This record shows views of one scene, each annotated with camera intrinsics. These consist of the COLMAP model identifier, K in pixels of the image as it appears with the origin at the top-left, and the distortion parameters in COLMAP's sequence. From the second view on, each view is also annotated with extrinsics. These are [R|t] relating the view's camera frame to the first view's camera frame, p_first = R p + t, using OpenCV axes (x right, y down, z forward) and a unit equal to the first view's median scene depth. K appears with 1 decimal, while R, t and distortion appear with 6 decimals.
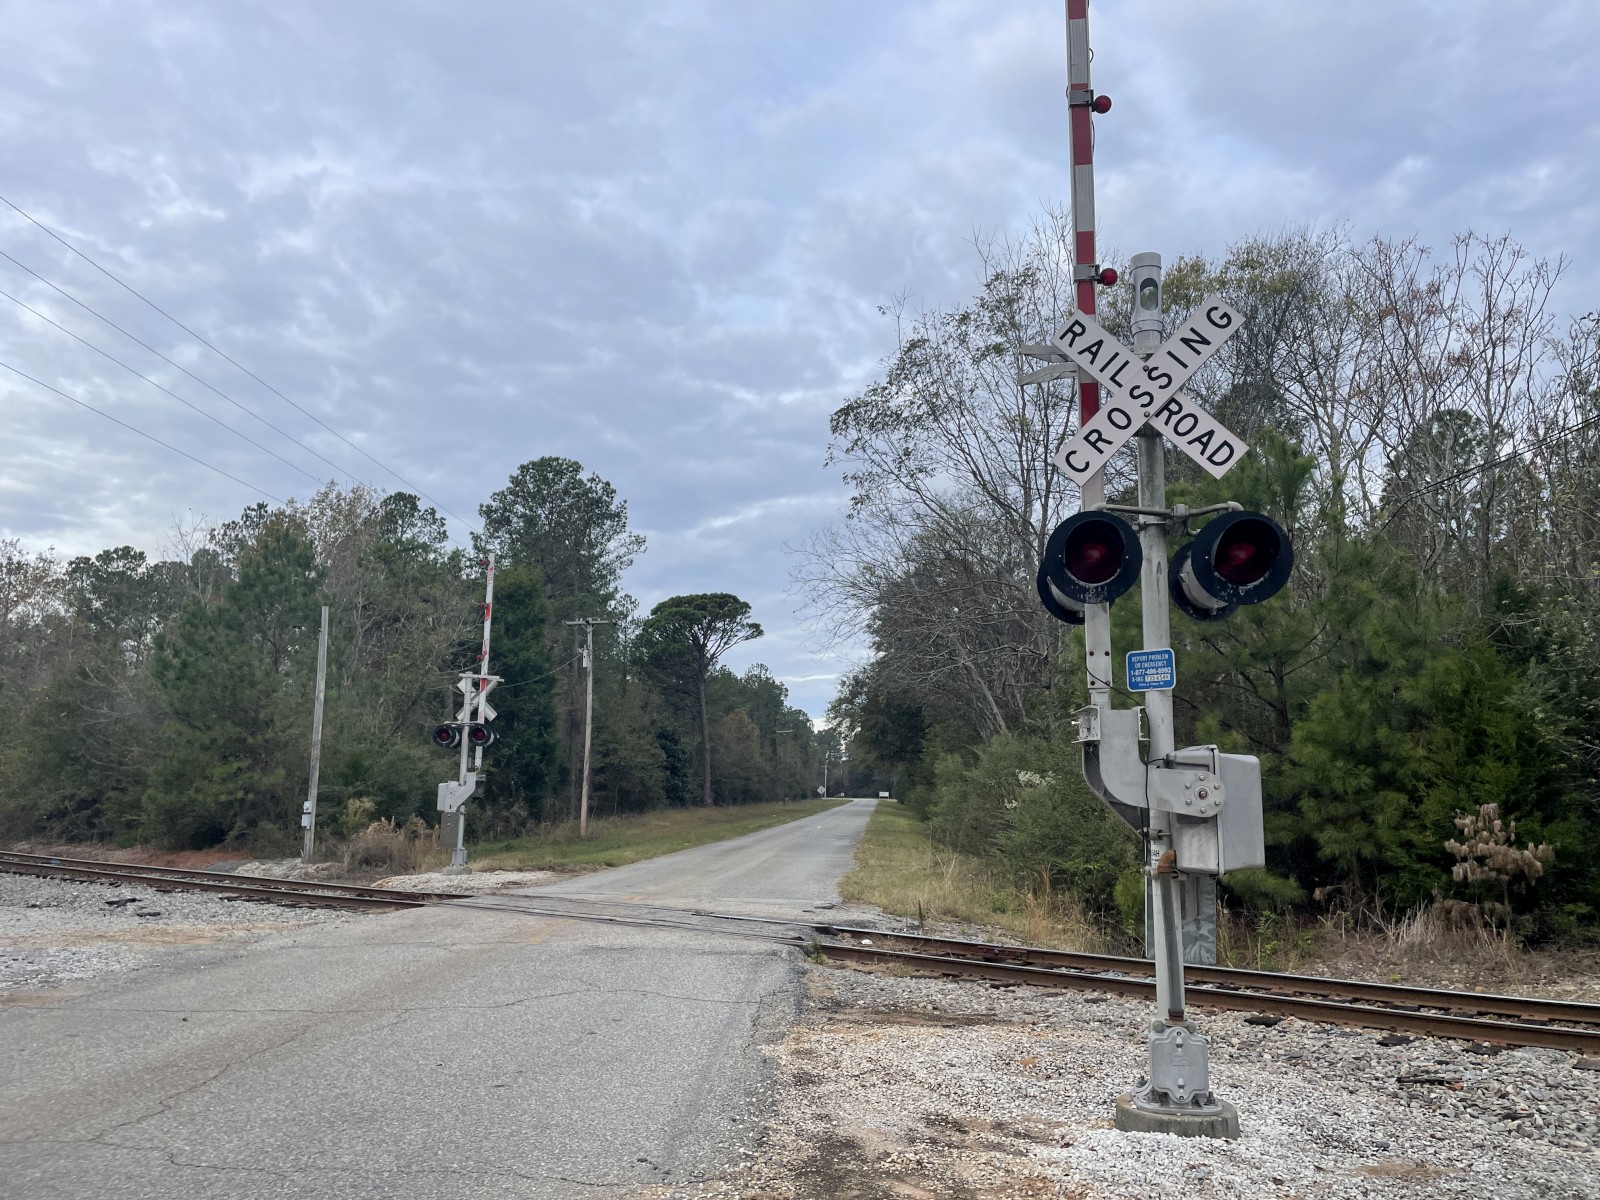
lens RADIAL K [[1230.1, 0, 793.2], [0, 1230.1, 590.1], [0, 0, 1]] dist [0.086860, -0.105945]
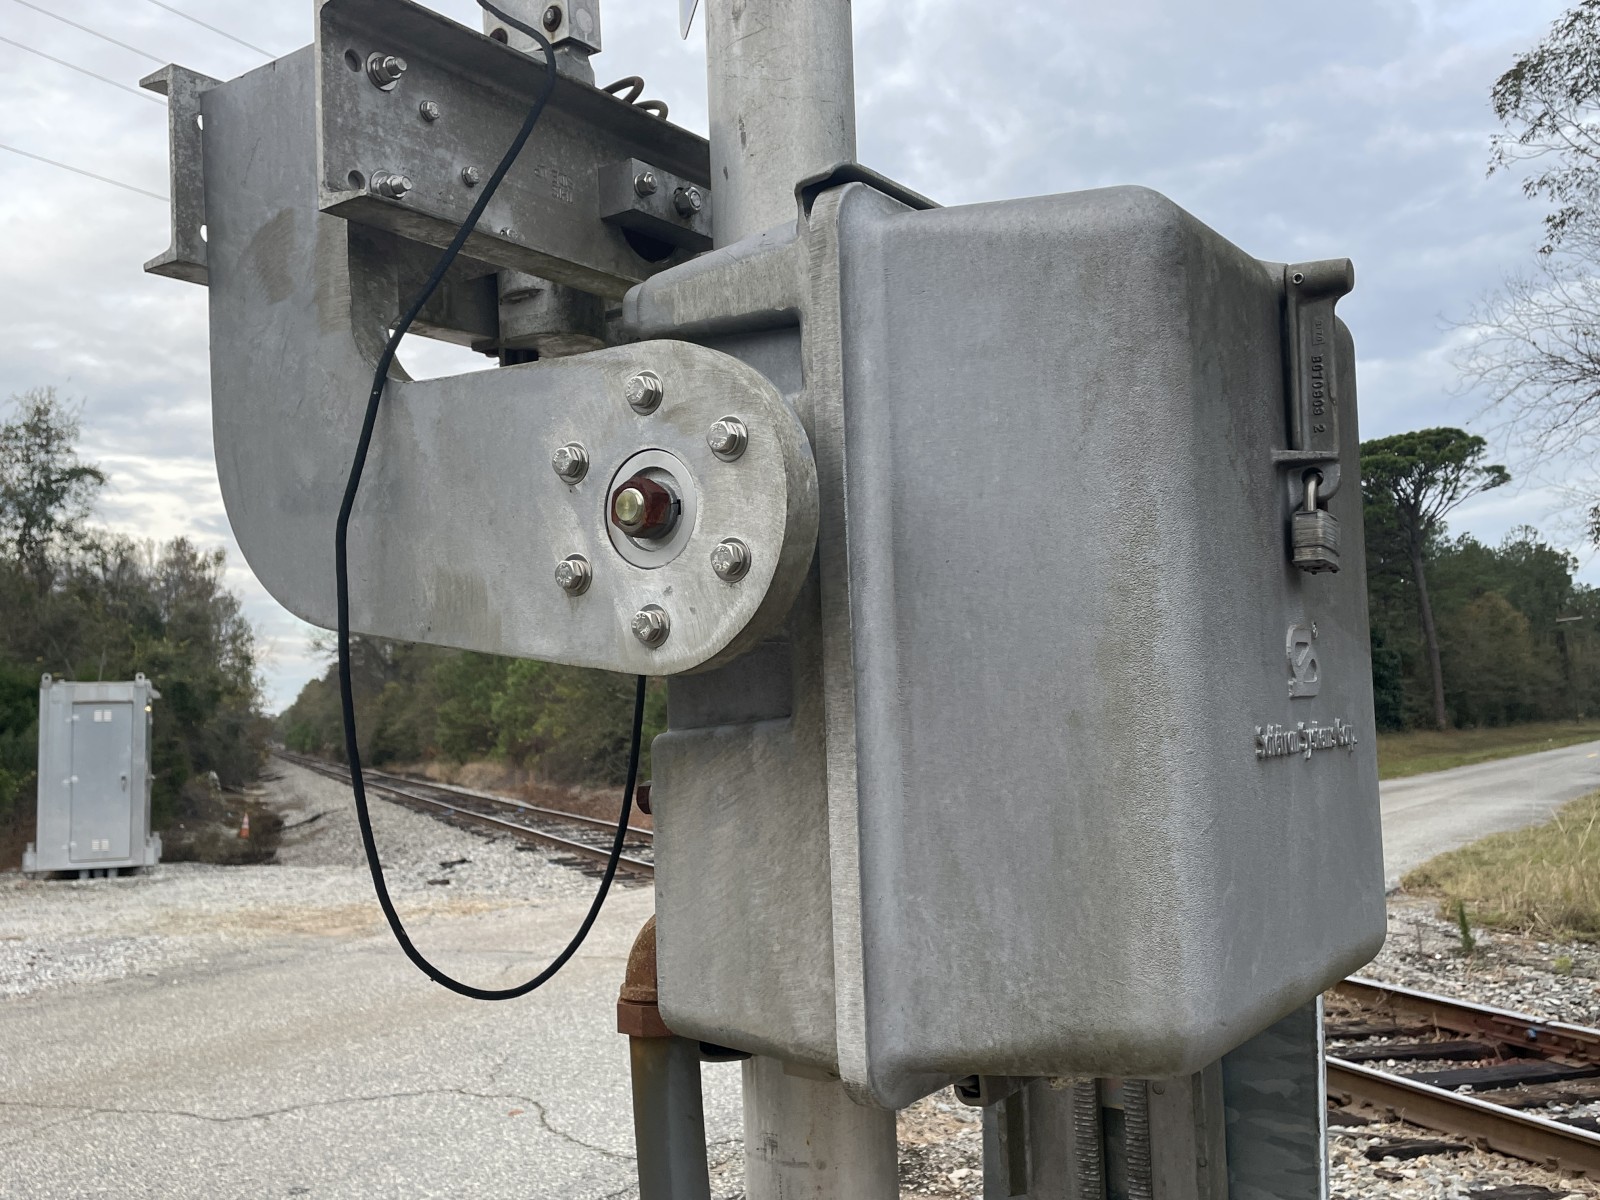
lens RADIAL K [[1495.5, 0, 764.0], [0, 1495.5, 659.6], [0, 0, 1]] dist [0.043697, 0.000000]
pose [[0.864593, -0.048950, -0.500082, 0.052162], [0.110101, 0.989513, 0.093497, 0.017124], [0.490261, -0.135896, 0.860916, 0.098722]]
